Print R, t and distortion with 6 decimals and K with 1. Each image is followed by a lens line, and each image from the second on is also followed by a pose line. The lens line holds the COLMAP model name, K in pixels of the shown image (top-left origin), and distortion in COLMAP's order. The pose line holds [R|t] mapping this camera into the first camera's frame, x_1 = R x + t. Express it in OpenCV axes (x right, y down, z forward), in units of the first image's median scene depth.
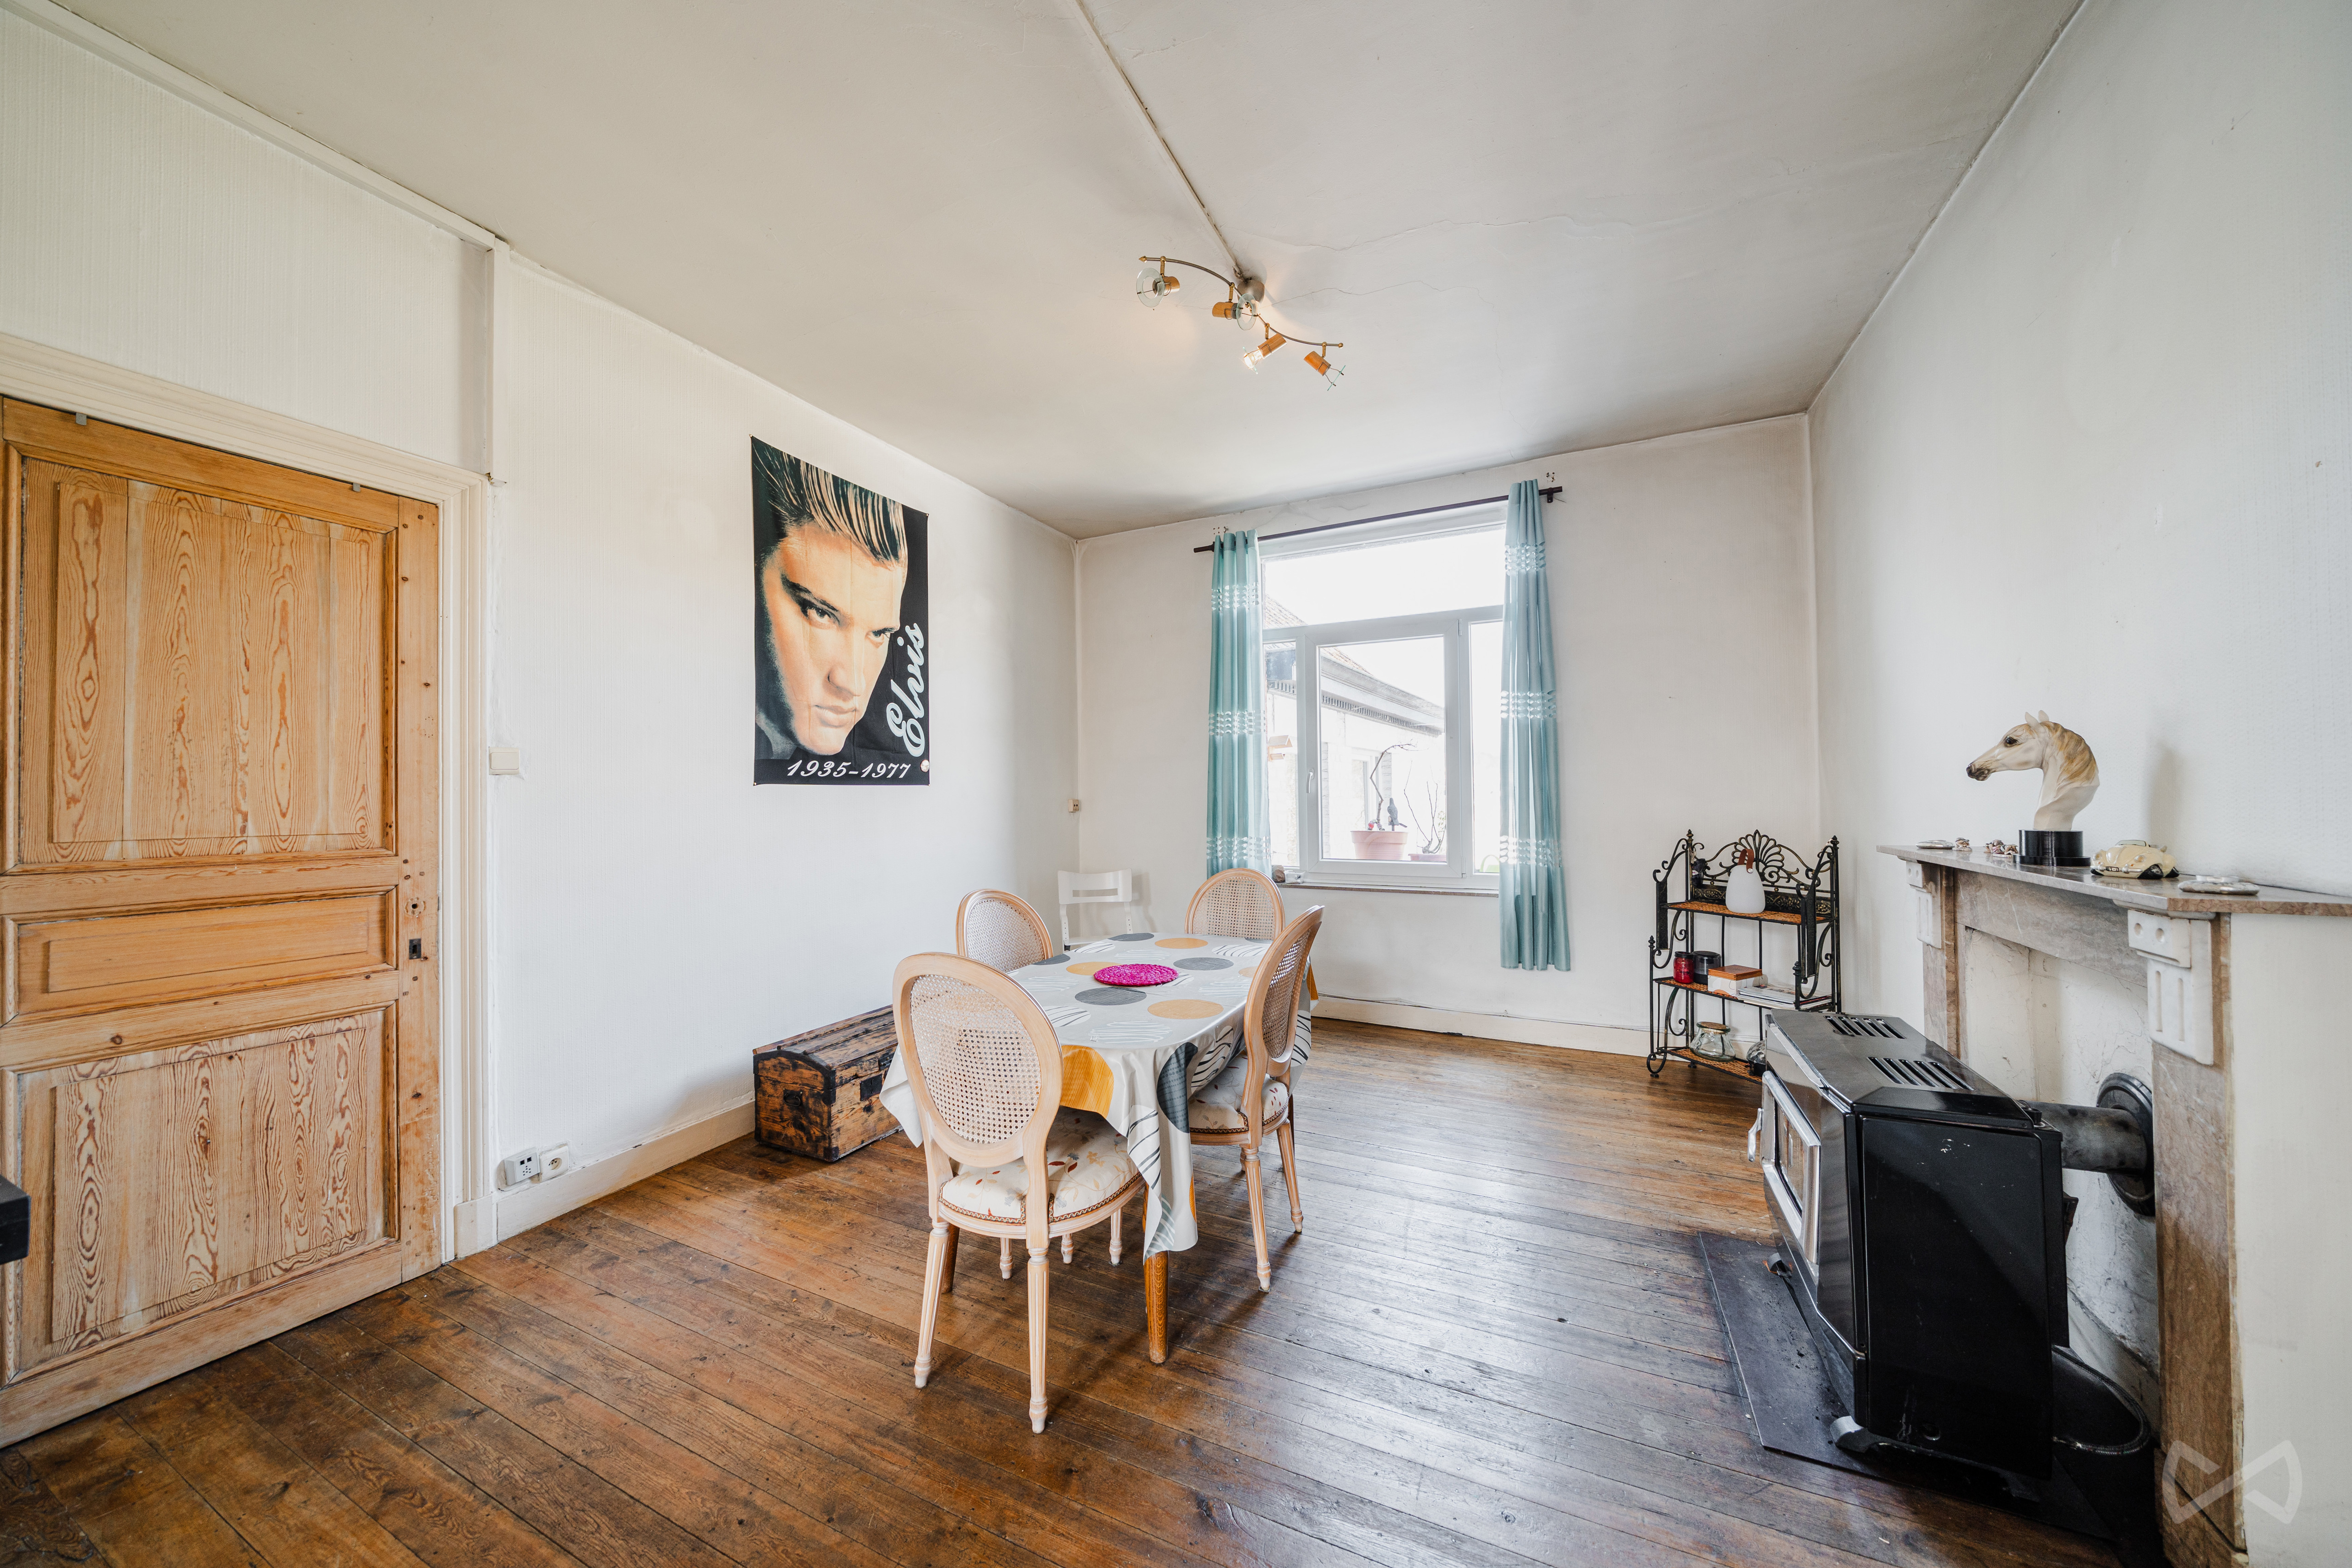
lens RADIAL K [[806.0, 0, 1176.0], [0, 806.0, 784.0], [0, 0, 1]] dist [-0.000678, -0.000022]
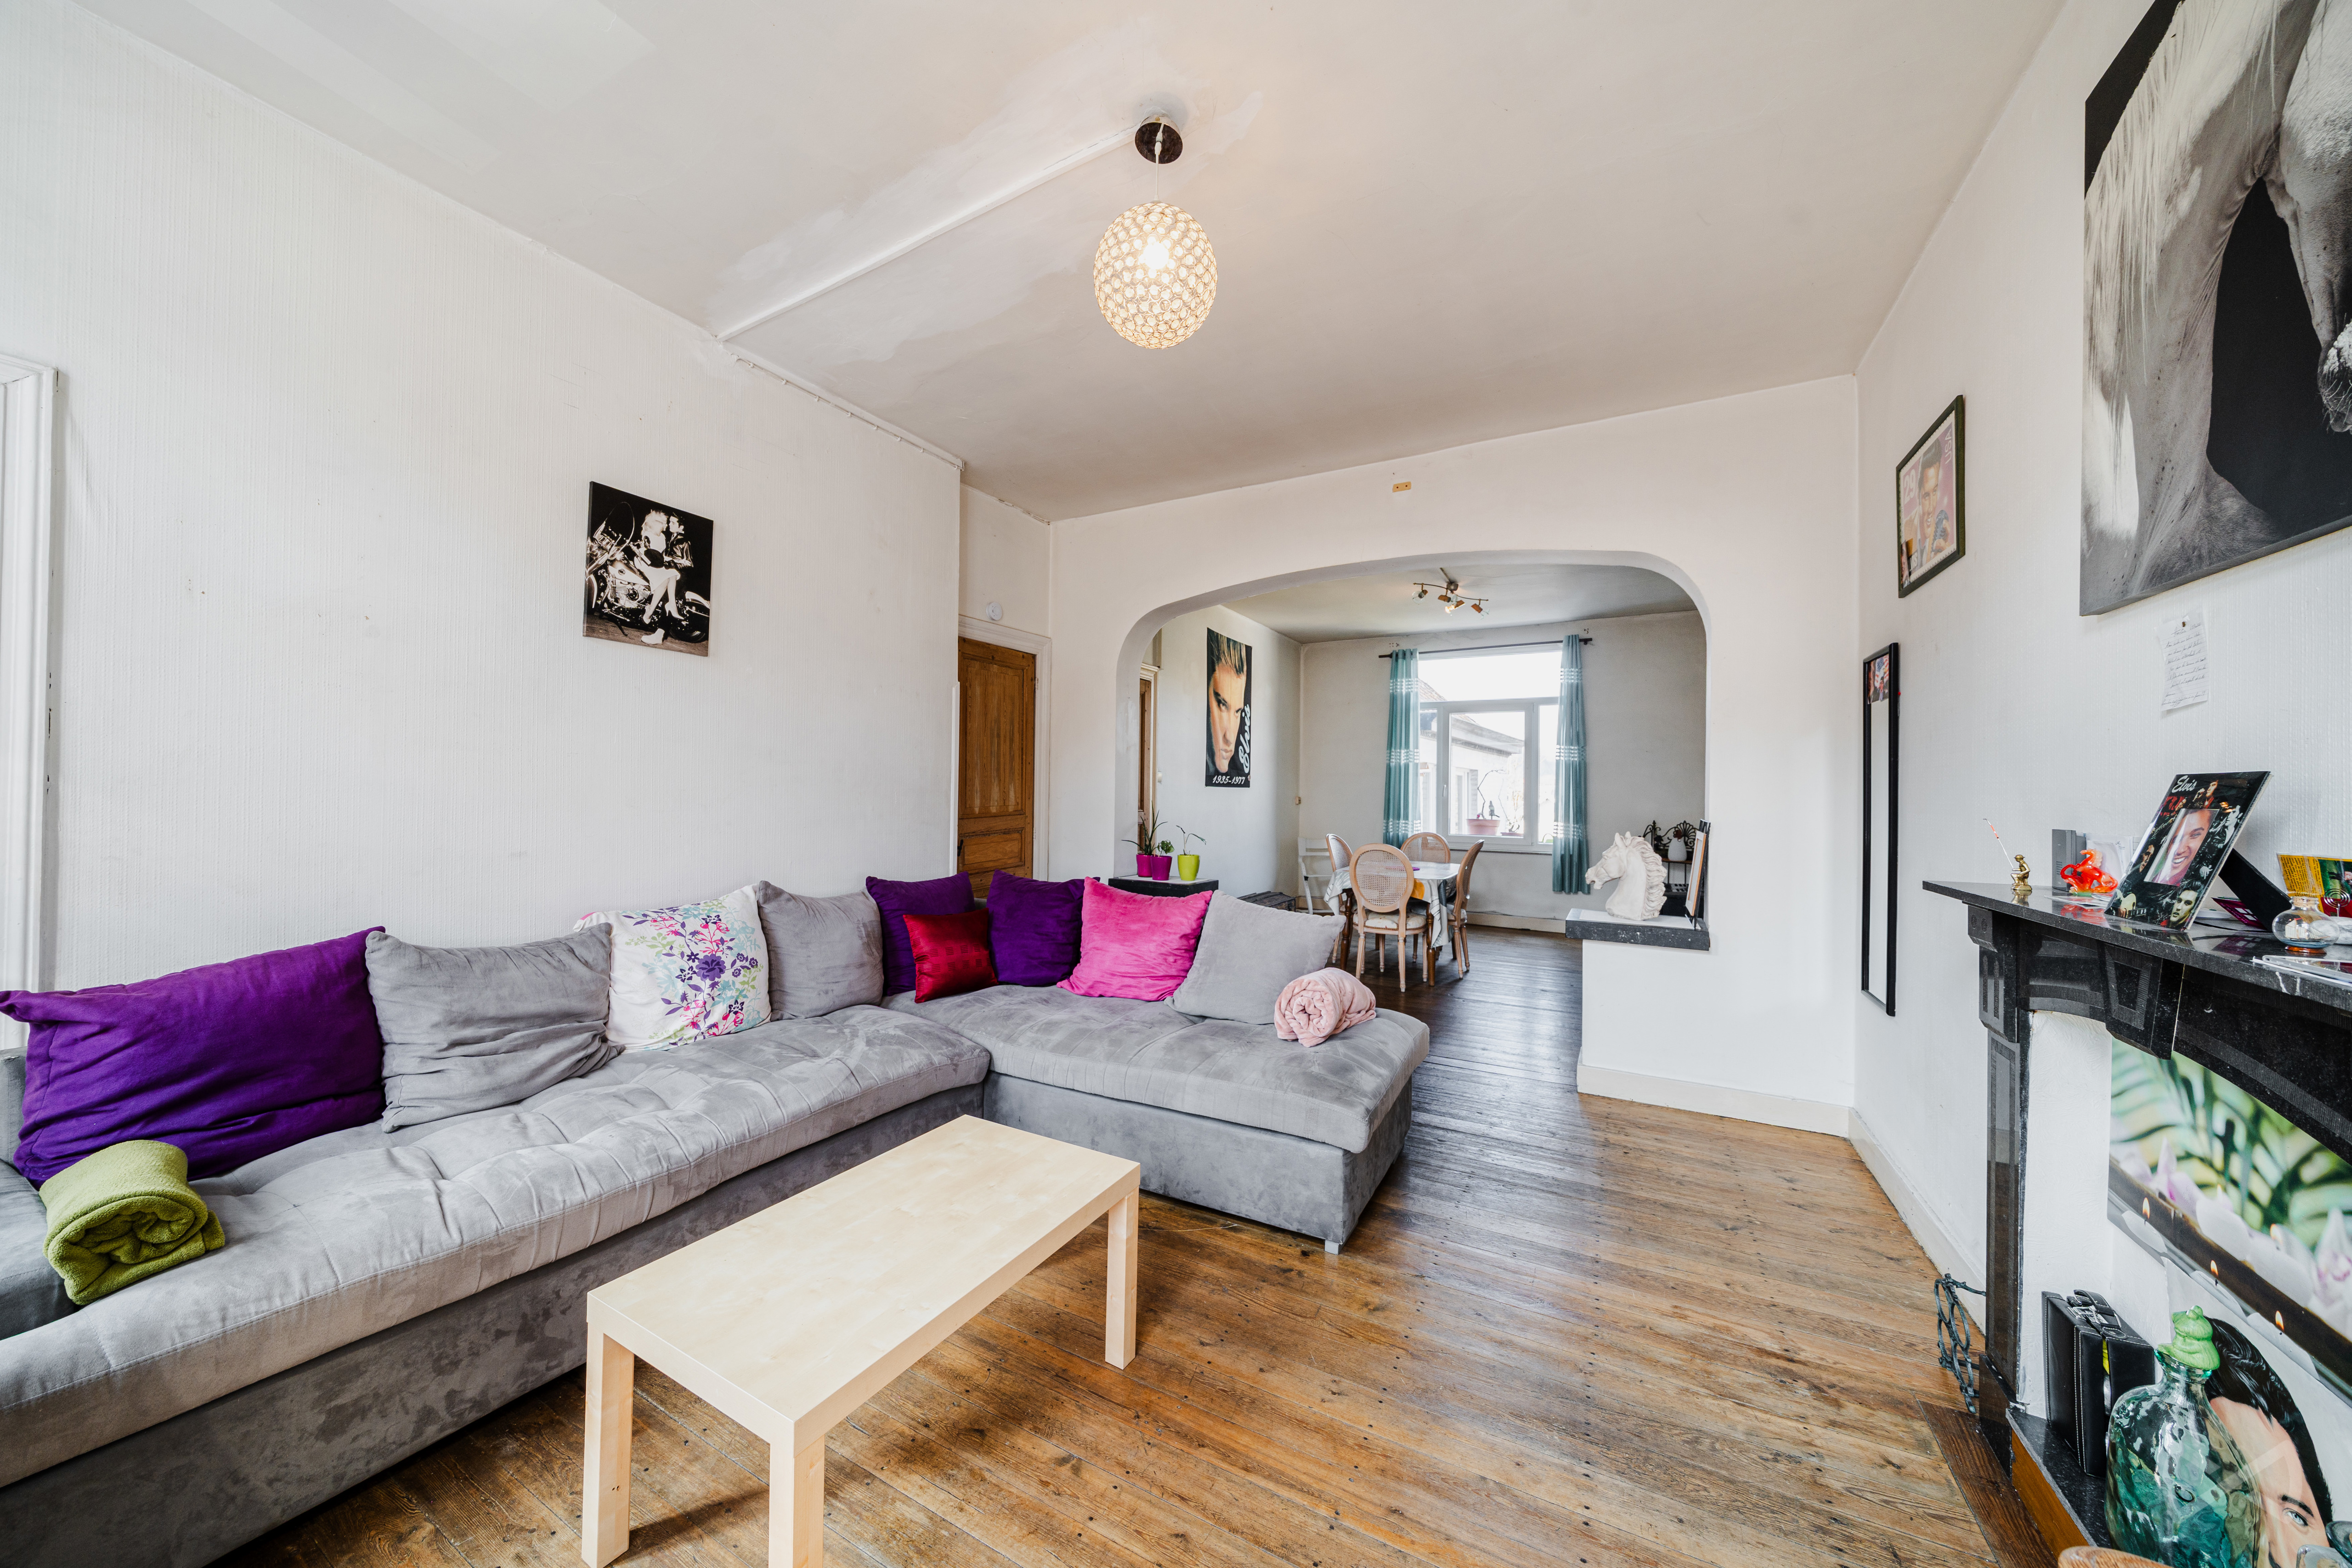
lens RADIAL K [[806.0, 0, 1176.0], [0, 806.0, 784.0], [0, 0, 1]] dist [-0.000678, -0.000022]
pose [[0.998426, 0.022897, -0.051205, -0.376912], [-0.022682, 0.999731, 0.004793, -0.012876], [0.051301, -0.003624, 0.998677, -0.904238]]
